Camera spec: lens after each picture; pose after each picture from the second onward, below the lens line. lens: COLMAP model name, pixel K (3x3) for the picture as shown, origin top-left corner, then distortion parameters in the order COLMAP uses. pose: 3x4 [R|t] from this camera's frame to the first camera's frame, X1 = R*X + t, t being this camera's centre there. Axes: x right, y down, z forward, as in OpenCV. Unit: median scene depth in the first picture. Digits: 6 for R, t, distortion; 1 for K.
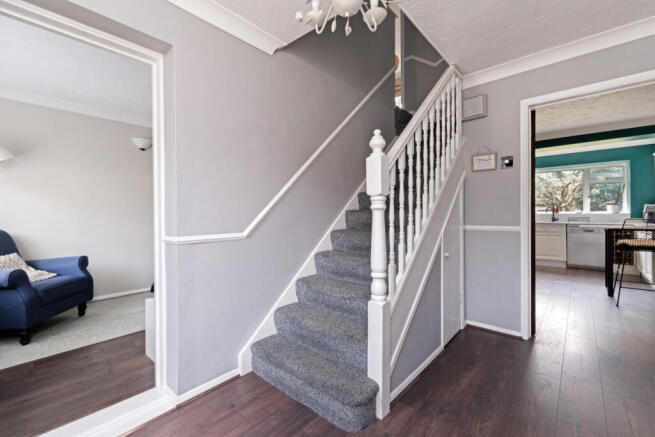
lens RADIAL K [[278.7, 0, 326.4], [0, 278.7, 216.7], [0, 0, 1]] dist [0.002252, -0.000418]
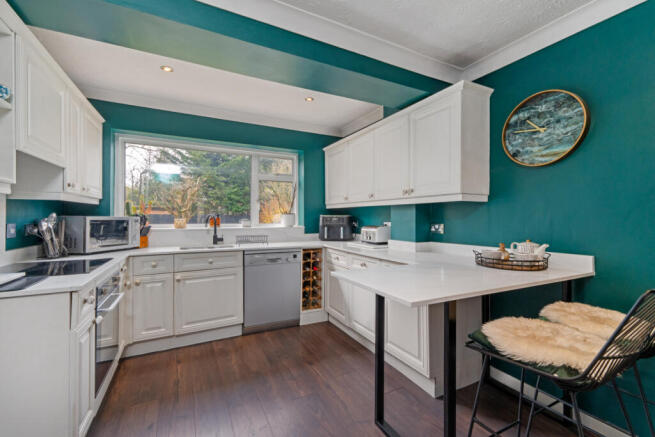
lens RADIAL K [[278.7, 0, 326.4], [0, 278.7, 216.7], [0, 0, 1]] dist [0.002252, -0.000418]
pose [[0.354424, 0.001929, 0.935083, 0.428174], [0.007749, 0.999957, -0.005000, -0.031883], [-0.935053, 0.009018, 0.354394, 0.664987]]
